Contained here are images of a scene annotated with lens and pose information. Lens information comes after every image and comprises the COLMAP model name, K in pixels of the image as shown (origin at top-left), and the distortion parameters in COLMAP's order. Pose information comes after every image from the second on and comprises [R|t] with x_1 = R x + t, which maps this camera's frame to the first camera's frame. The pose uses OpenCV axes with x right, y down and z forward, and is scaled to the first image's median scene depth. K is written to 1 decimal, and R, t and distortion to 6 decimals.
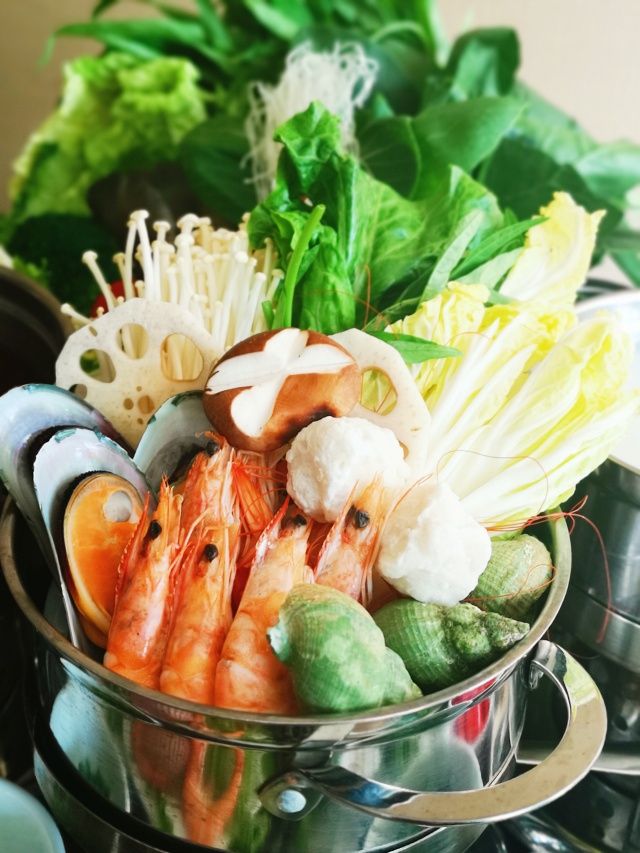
lens RADIAL K [[1445.8, 0, 318.8], [0, 1445.8, 427.0], [0, 0, 1]] dist [0.025794, 0.000000]
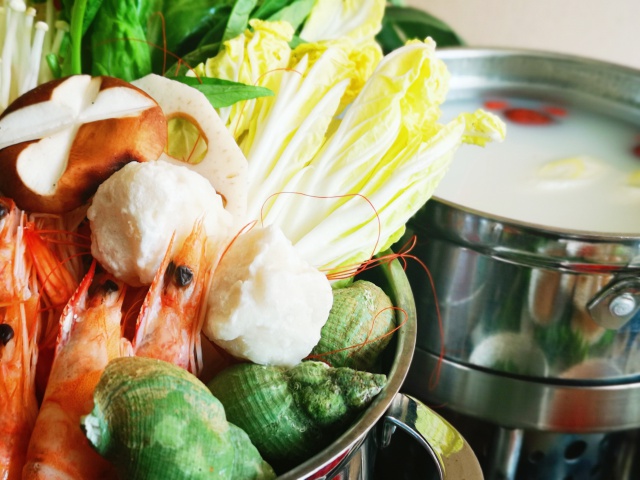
lens RADIAL K [[1084.7, 0, 318.2], [0, 1084.7, 215.2], [0, 0, 1]] dist [0.025794, 0.000000]
pose [[0.979527, -0.088149, 0.180986, -0.005272], [0.093549, 0.995382, -0.021505, 0.047564], [-0.178255, 0.037996, 0.983250, 0.340539]]
